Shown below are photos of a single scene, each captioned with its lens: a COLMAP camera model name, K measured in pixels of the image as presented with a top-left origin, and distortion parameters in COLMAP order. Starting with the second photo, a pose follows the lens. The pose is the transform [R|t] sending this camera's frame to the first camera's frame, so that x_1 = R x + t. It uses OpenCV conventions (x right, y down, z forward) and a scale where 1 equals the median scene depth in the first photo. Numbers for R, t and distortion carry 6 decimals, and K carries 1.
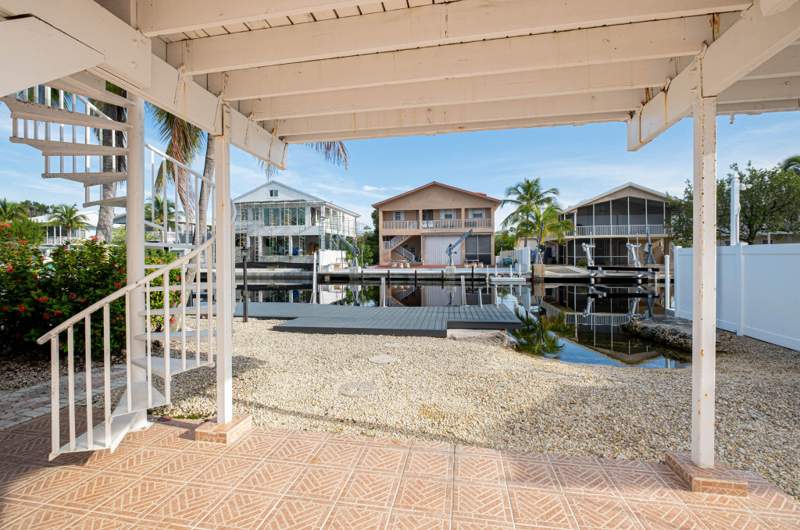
lens RADIAL K [[353.5, 0, 417.4], [0, 353.5, 260.7], [0, 0, 1]] dist [-0.002345, -0.001560]
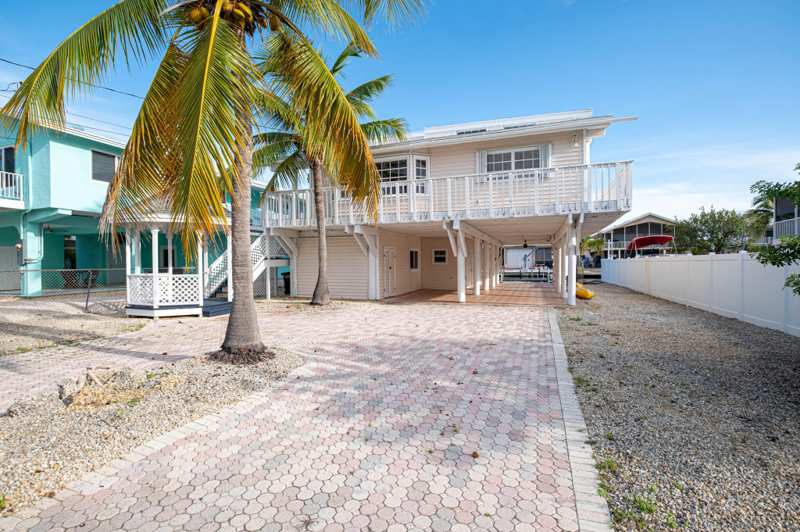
lens RADIAL K [[403.8, 0, 403.8], [0, 403.8, 266.3], [0, 0, 1]] dist [-0.004584, -0.000258]
pose [[0.983626, 0.003380, -0.180188, -0.118579], [-0.002380, 0.999981, 0.005763, -0.002283], [0.180204, -0.005240, 0.983615, -0.896999]]
